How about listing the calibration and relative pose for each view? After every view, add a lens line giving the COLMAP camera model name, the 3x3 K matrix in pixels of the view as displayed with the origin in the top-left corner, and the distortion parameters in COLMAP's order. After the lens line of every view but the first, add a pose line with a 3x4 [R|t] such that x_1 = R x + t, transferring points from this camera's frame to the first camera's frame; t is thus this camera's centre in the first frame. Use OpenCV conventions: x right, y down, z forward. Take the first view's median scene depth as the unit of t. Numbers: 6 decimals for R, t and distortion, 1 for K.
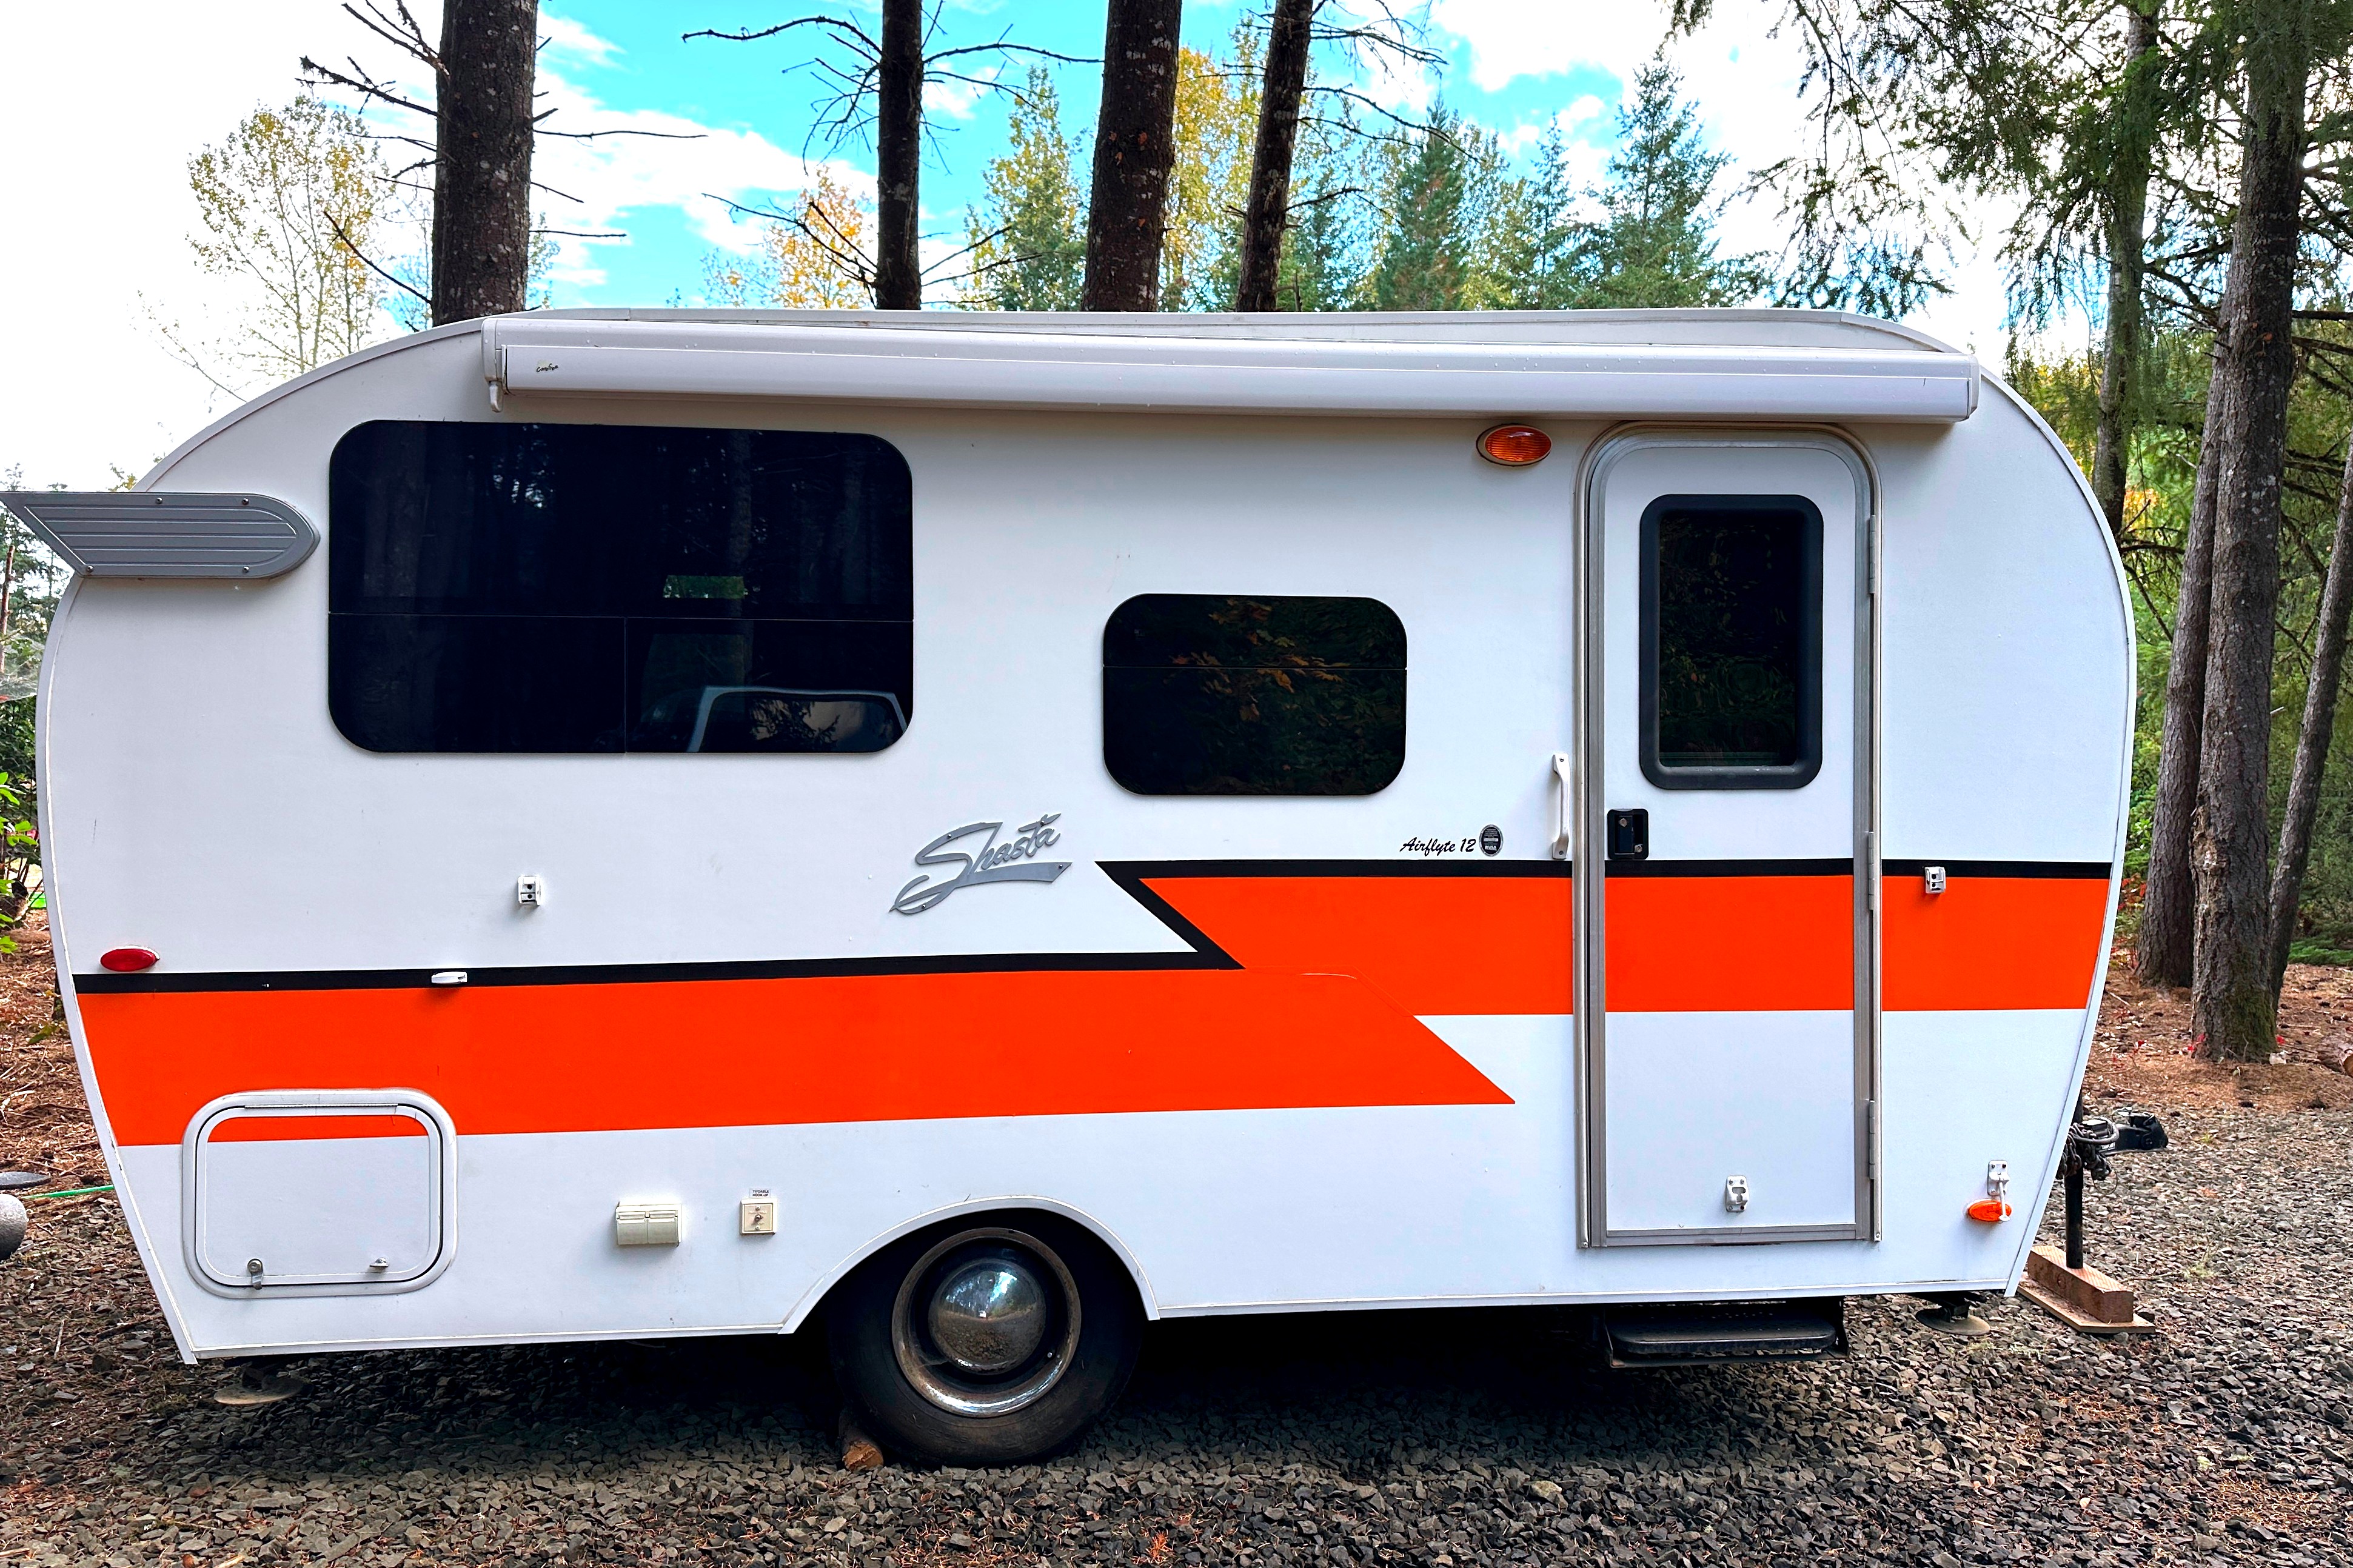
lens RADIAL K [[1614.6, 0, 1176.5], [0, 1614.6, 784.0], [0, 0, 1]] dist [0.012166, -0.000043]
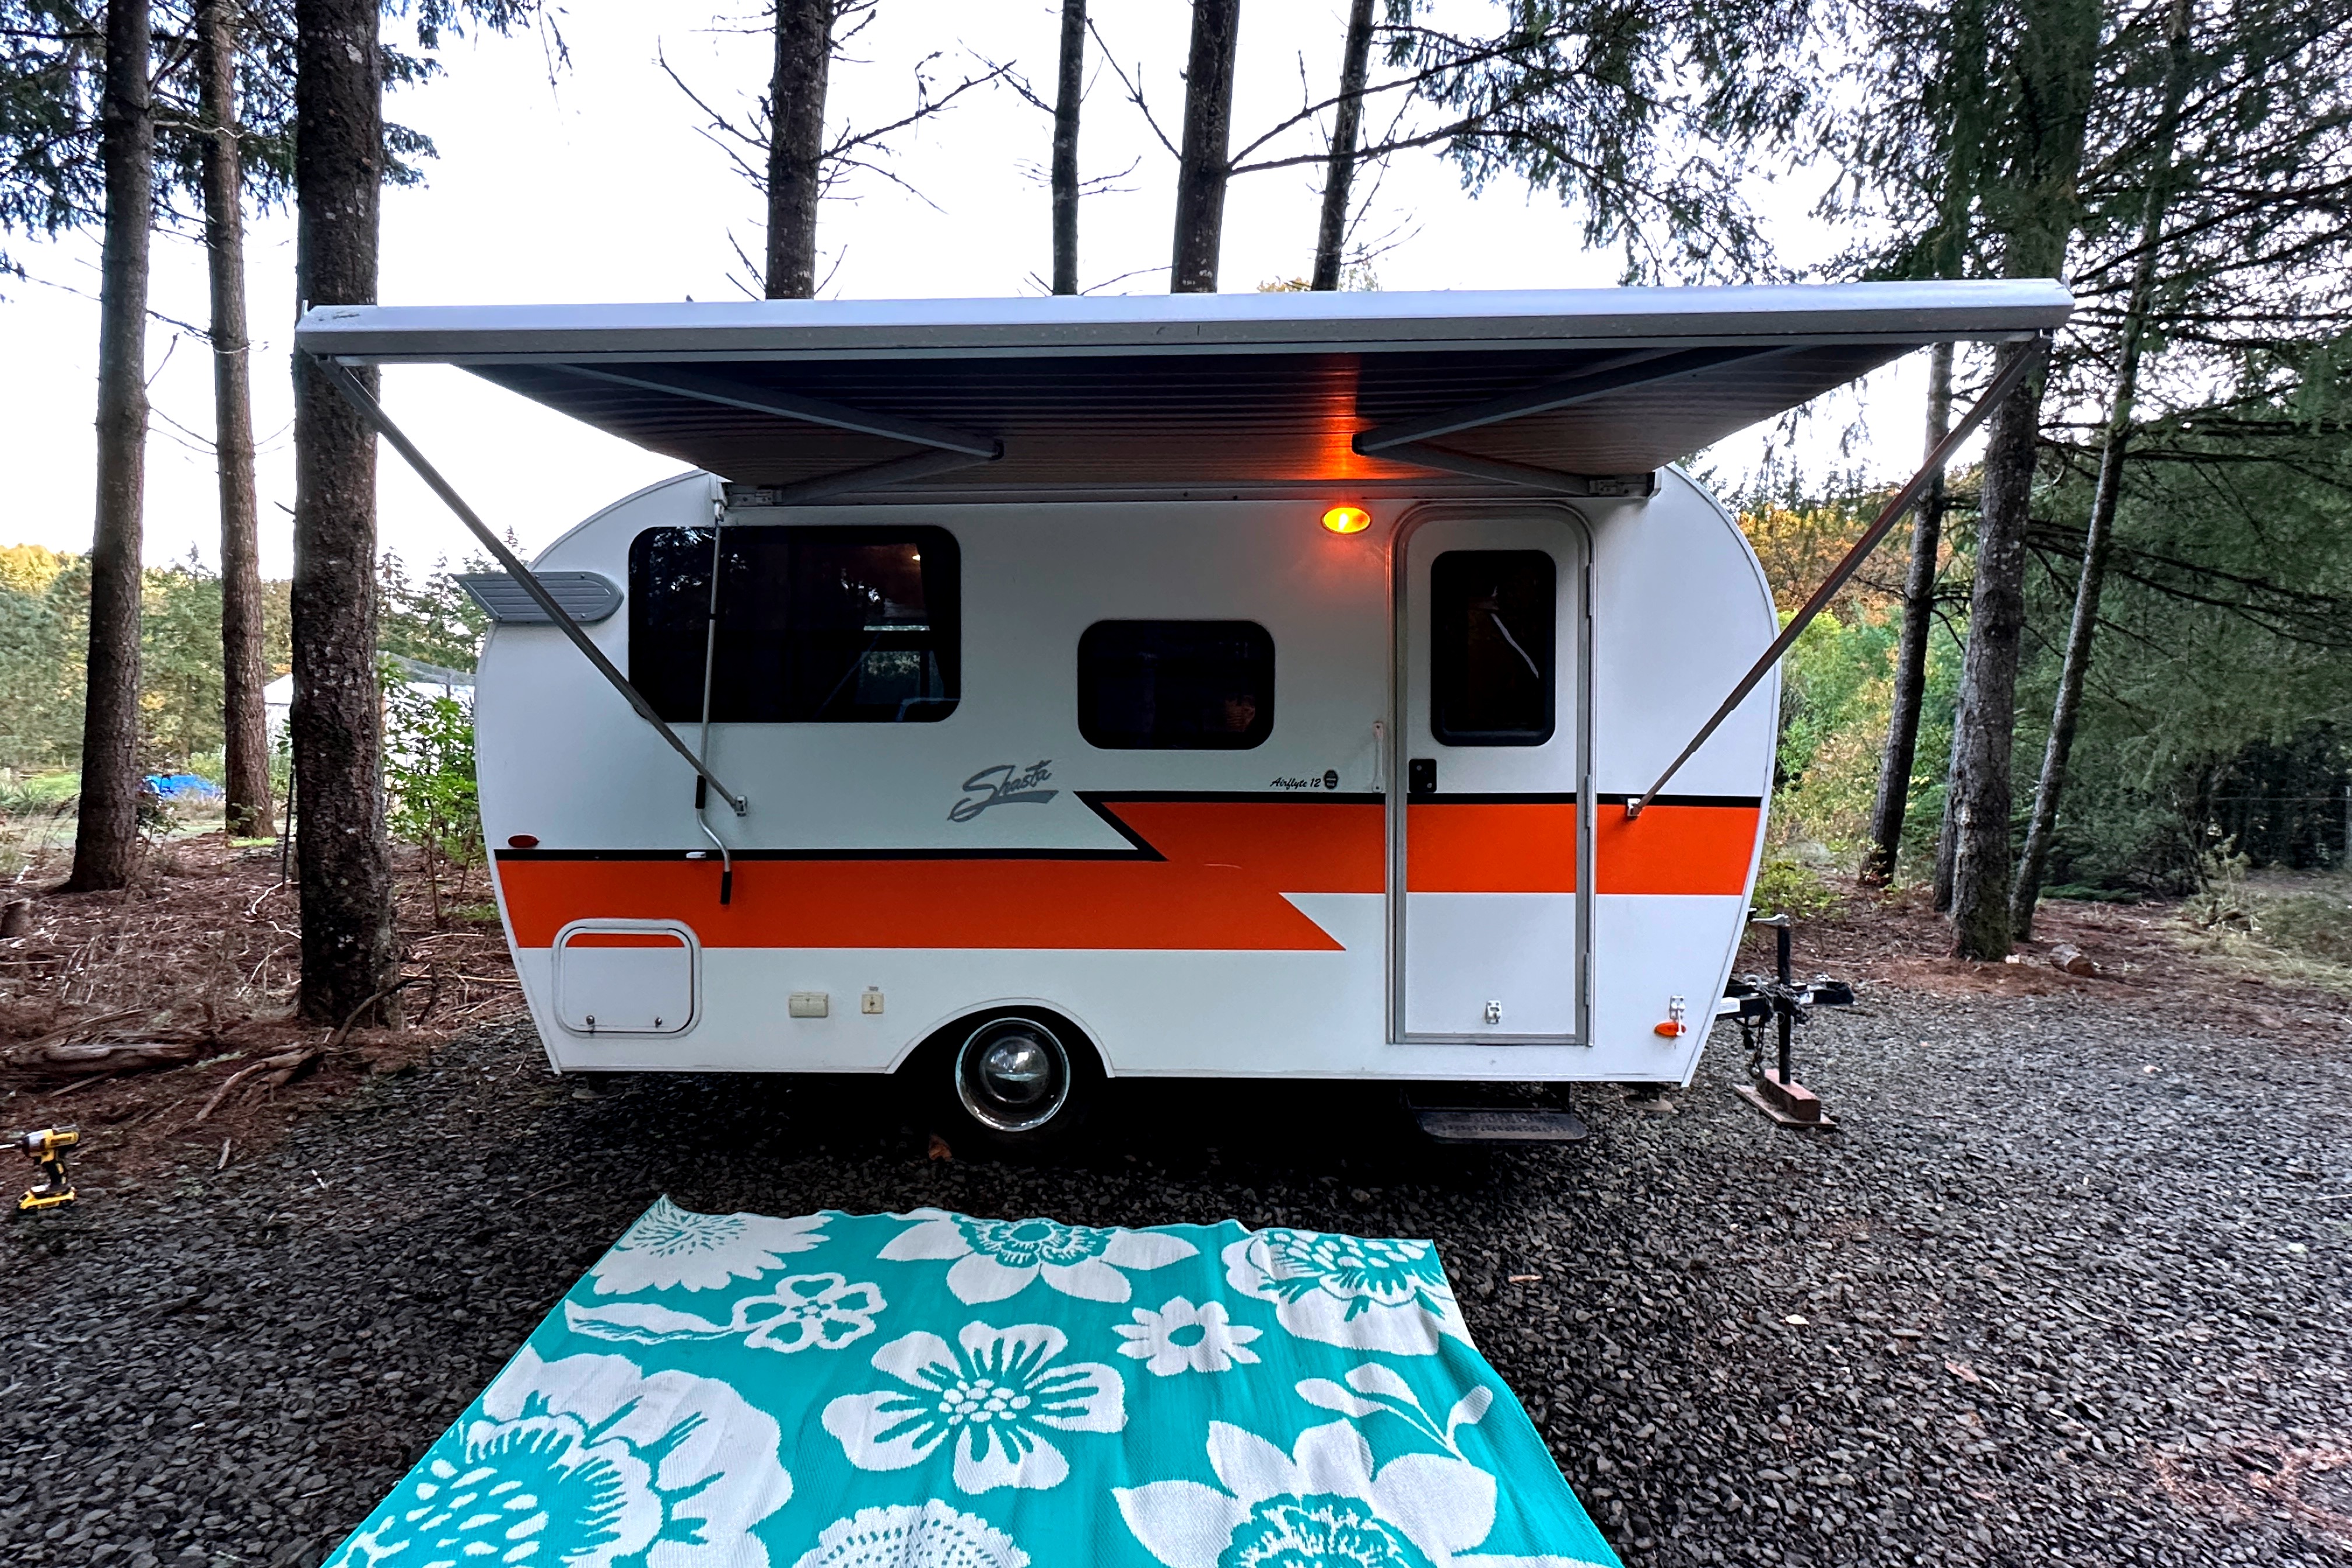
lens RADIAL K [[1107.2, 0, 1176.0], [0, 1107.2, 784.0], [0, 0, 1]] dist [-0.002512, -0.000146]
pose [[0.990669, 0.003723, -0.136241, 0.192277], [-0.003430, 0.999991, 0.002387, 0.037697], [0.136248, -0.001897, 0.990673, -0.075468]]
